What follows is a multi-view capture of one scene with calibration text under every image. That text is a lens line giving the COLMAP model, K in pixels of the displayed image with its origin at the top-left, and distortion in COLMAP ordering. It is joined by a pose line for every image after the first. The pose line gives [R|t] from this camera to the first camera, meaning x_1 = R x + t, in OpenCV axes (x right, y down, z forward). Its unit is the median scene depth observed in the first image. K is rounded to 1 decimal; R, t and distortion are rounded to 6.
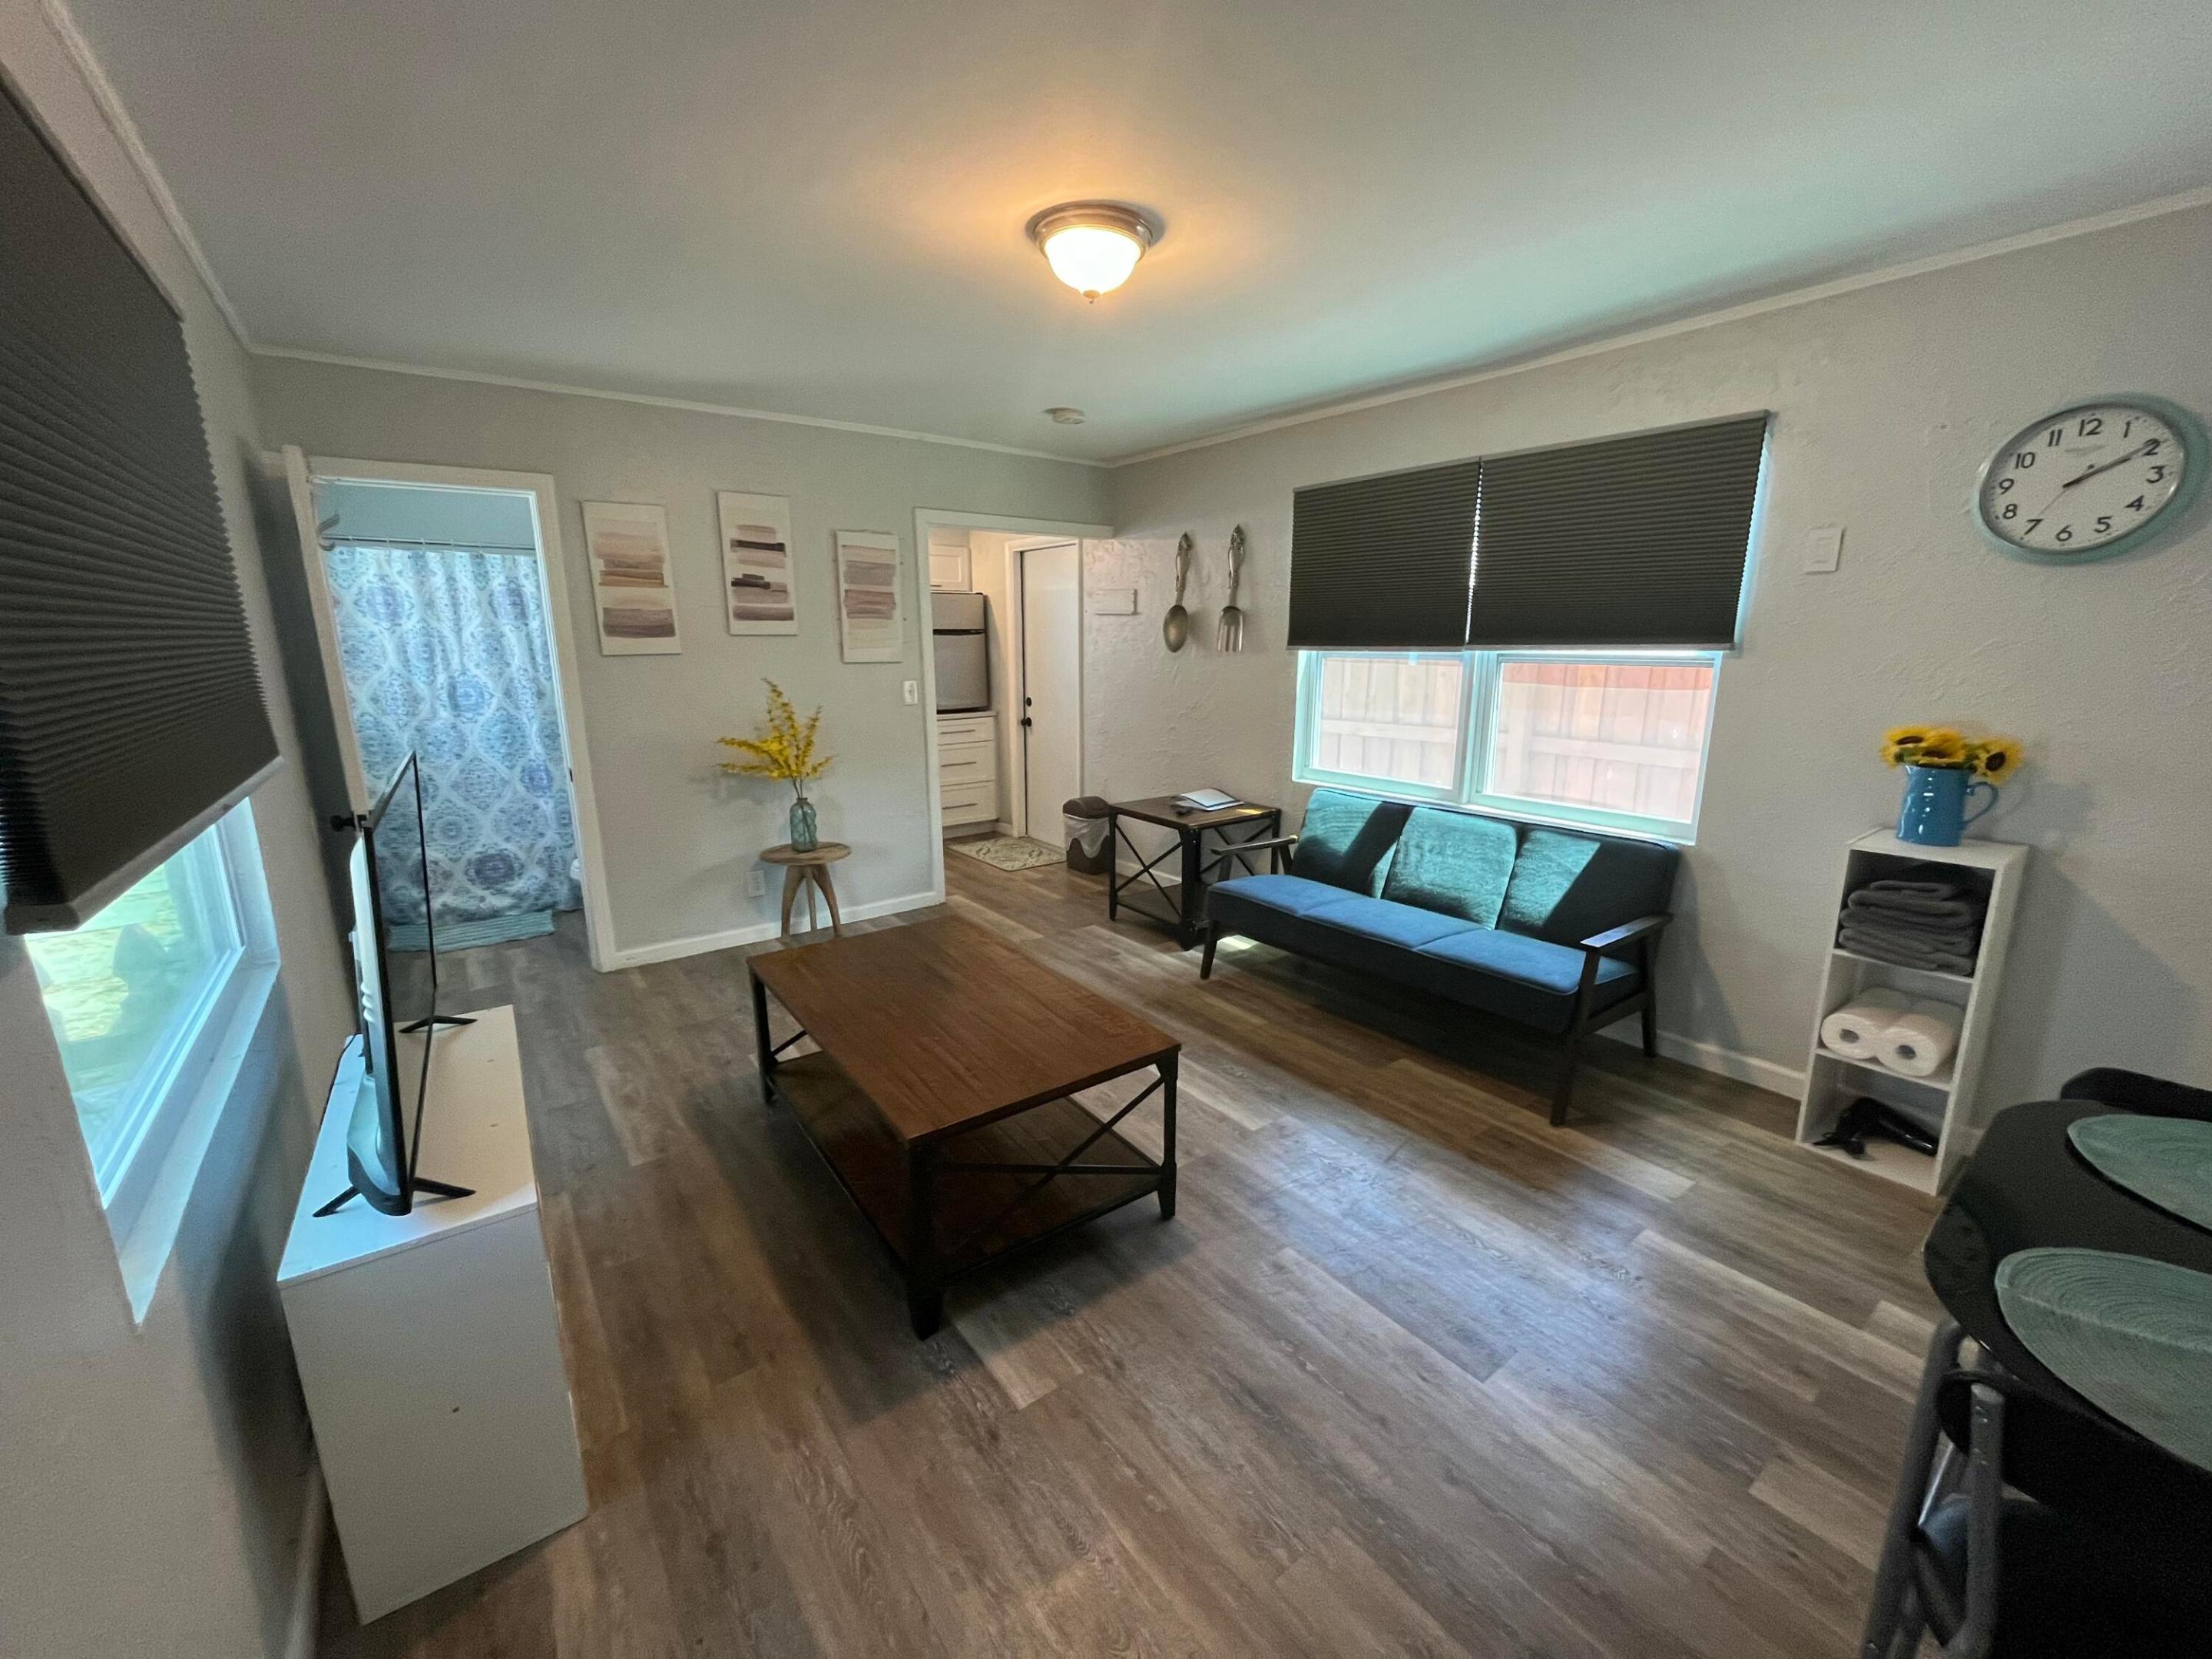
lens RADIAL K [[888.6, 0, 1104.0], [0, 888.6, 830.2], [0, 0, 1]] dist [-0.003702, -0.000040]
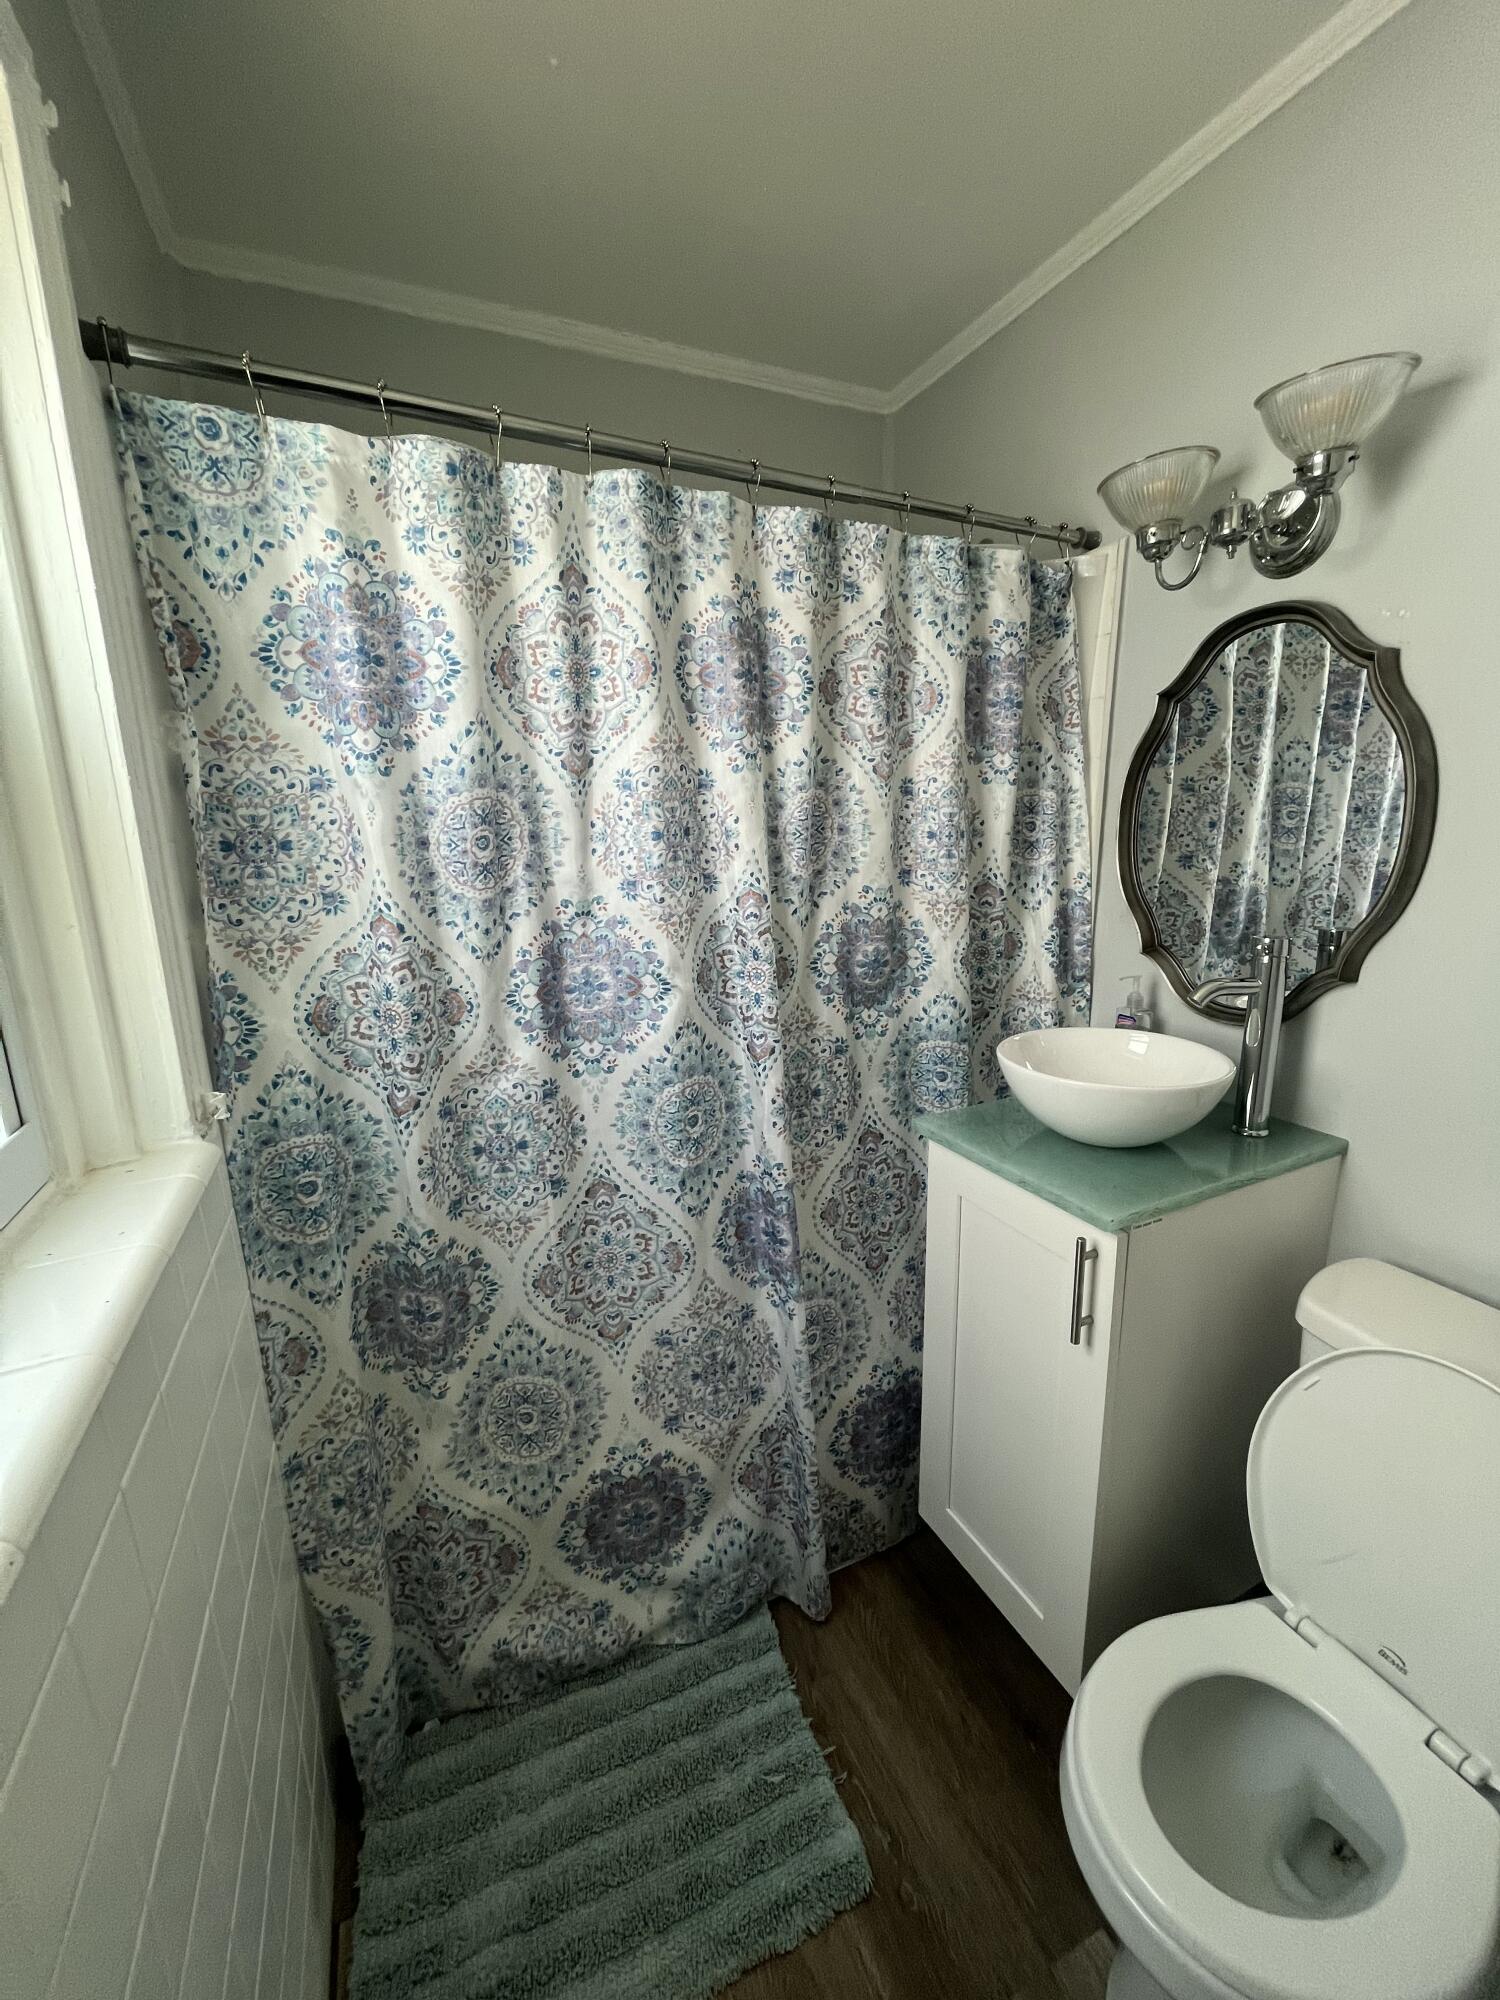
lens RADIAL K [[803.4, 0, 742.0], [0, 803.4, 1000.0], [0, 0, 1]] dist [-0.003702, -0.000040]
pose [[0.973915, 0.028936, -0.225059, -0.734963], [-0.028902, 0.999576, 0.003445, -0.181239], [0.225063, 0.003149, 0.974339, 0.903868]]
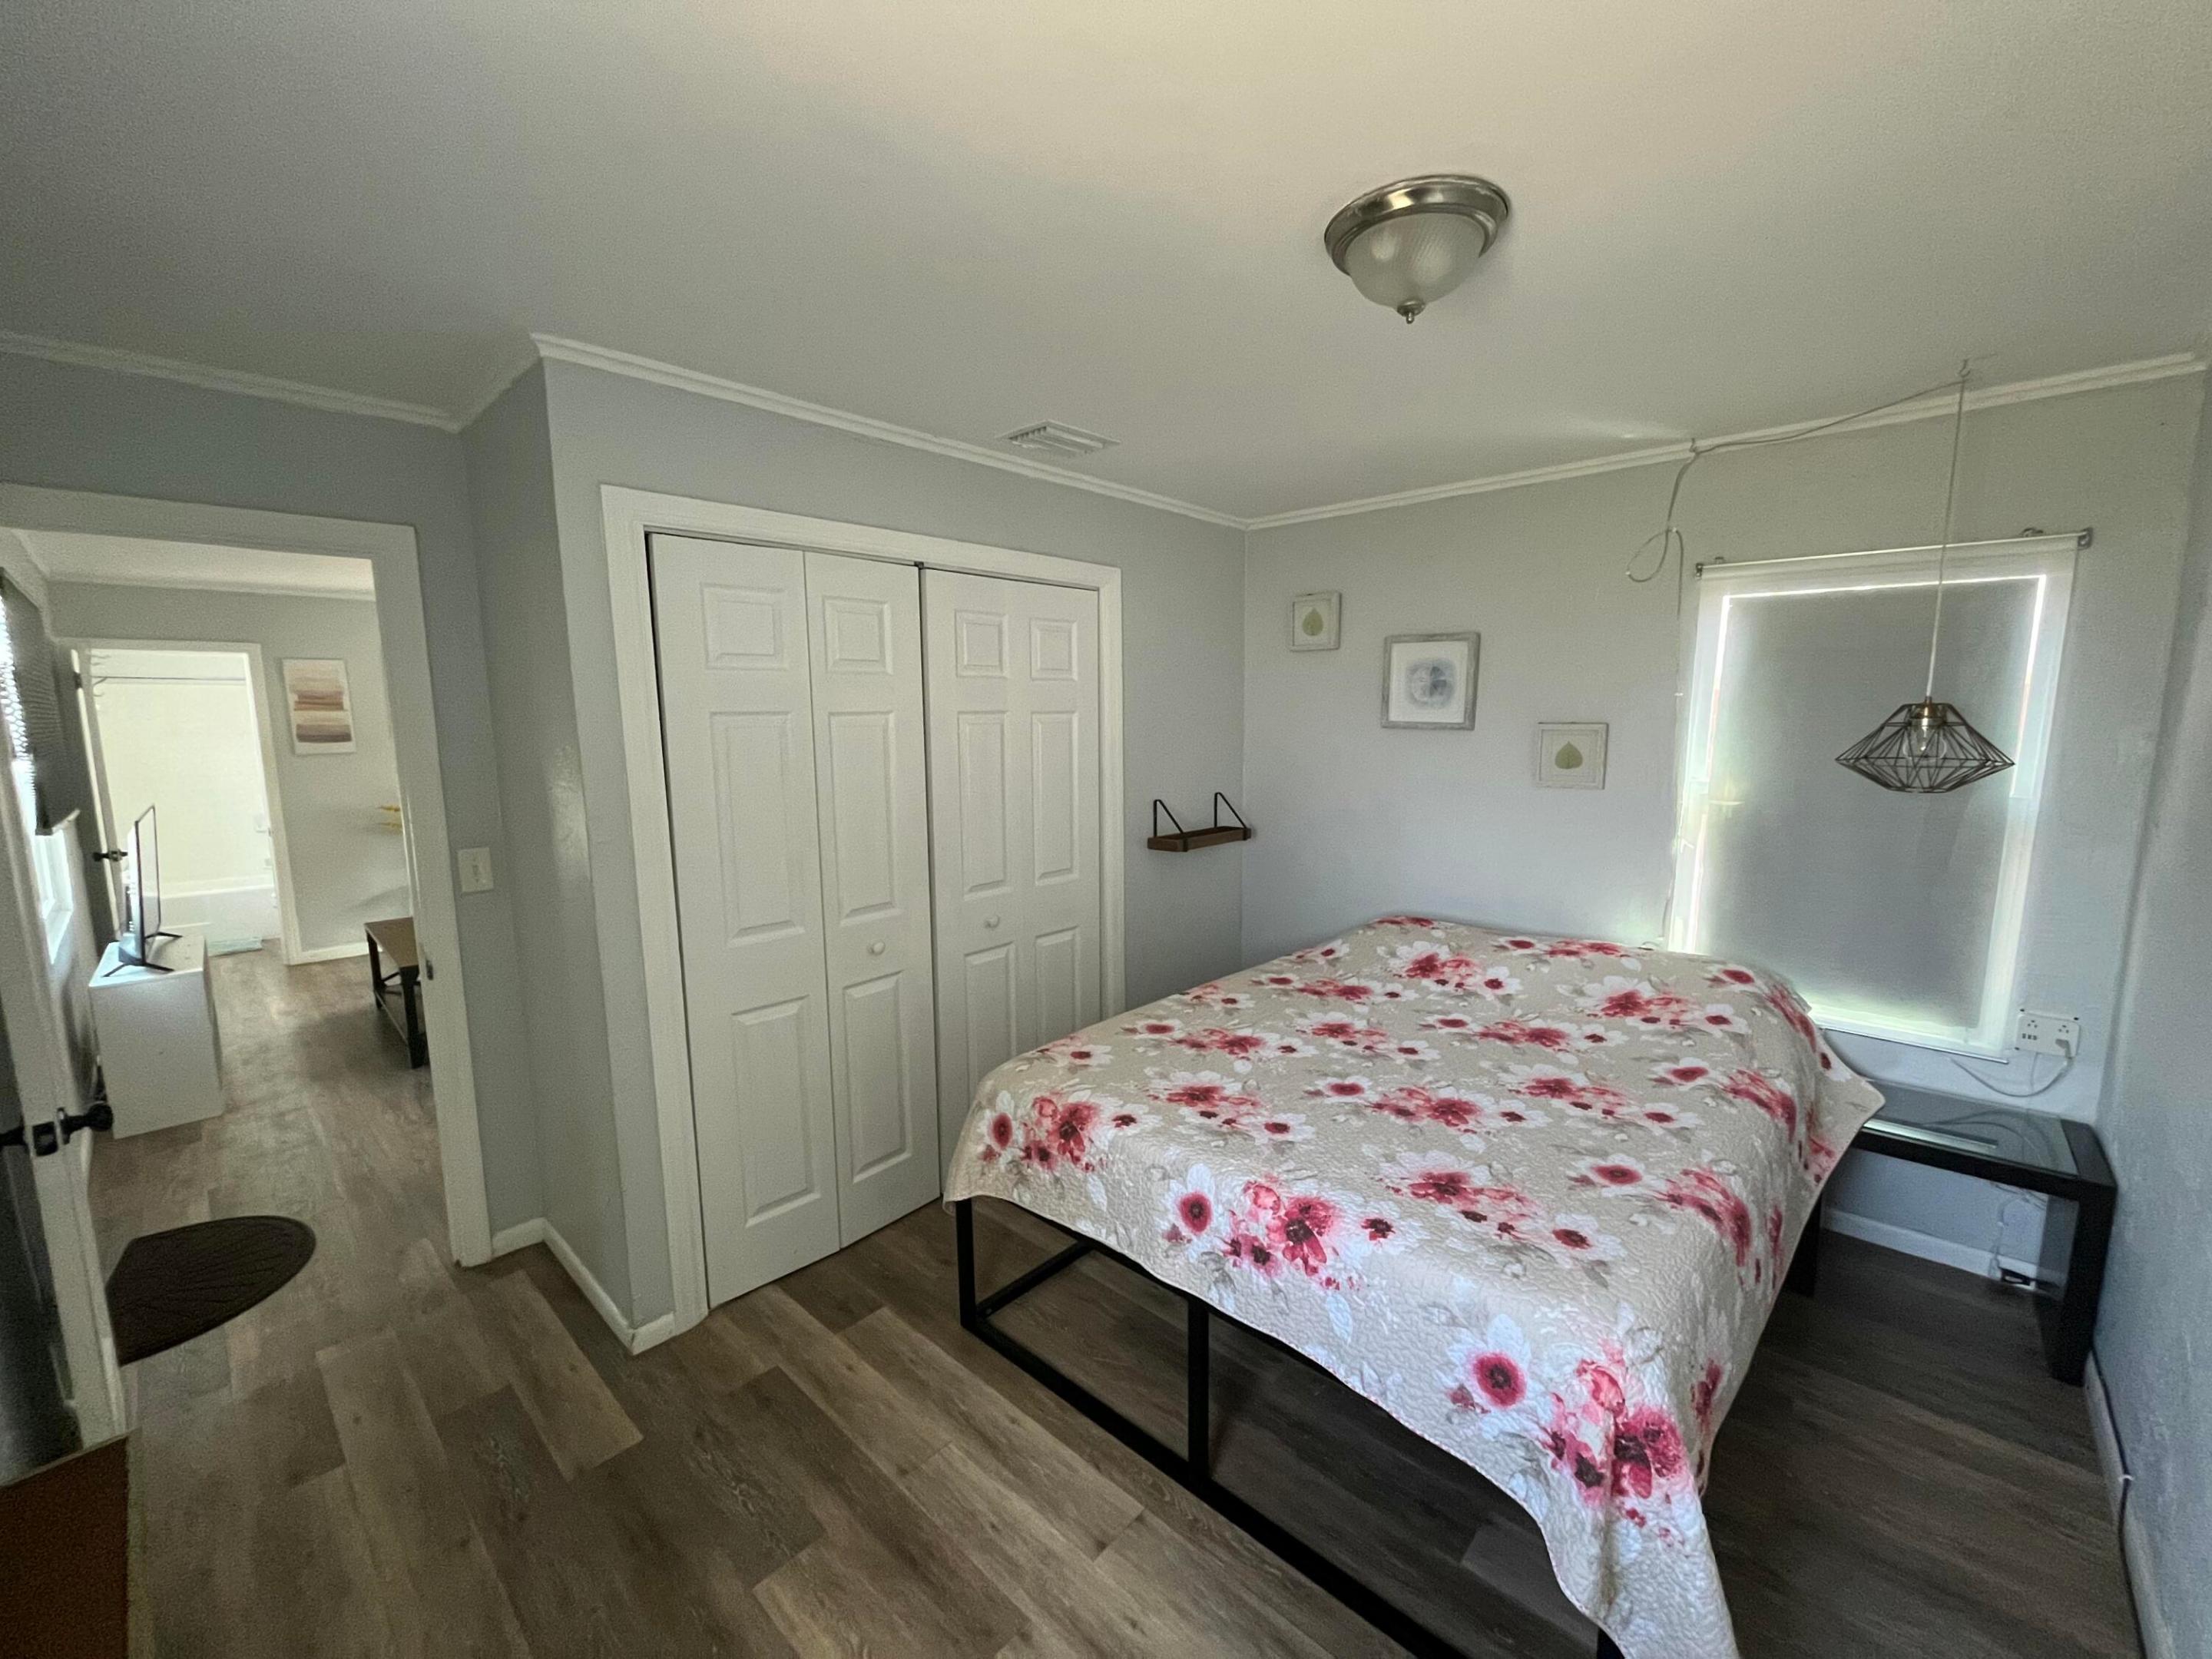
lens RADIAL K [[888.6, 0, 1104.0], [0, 888.6, 830.2], [0, 0, 1]] dist [-0.003702, -0.000040]
pose [[0.985706, -0.026011, 0.166453, 0.568272], [0.040336, 0.995711, -0.083265, 0.120725], [-0.163573, 0.088789, 0.982528, -0.741989]]
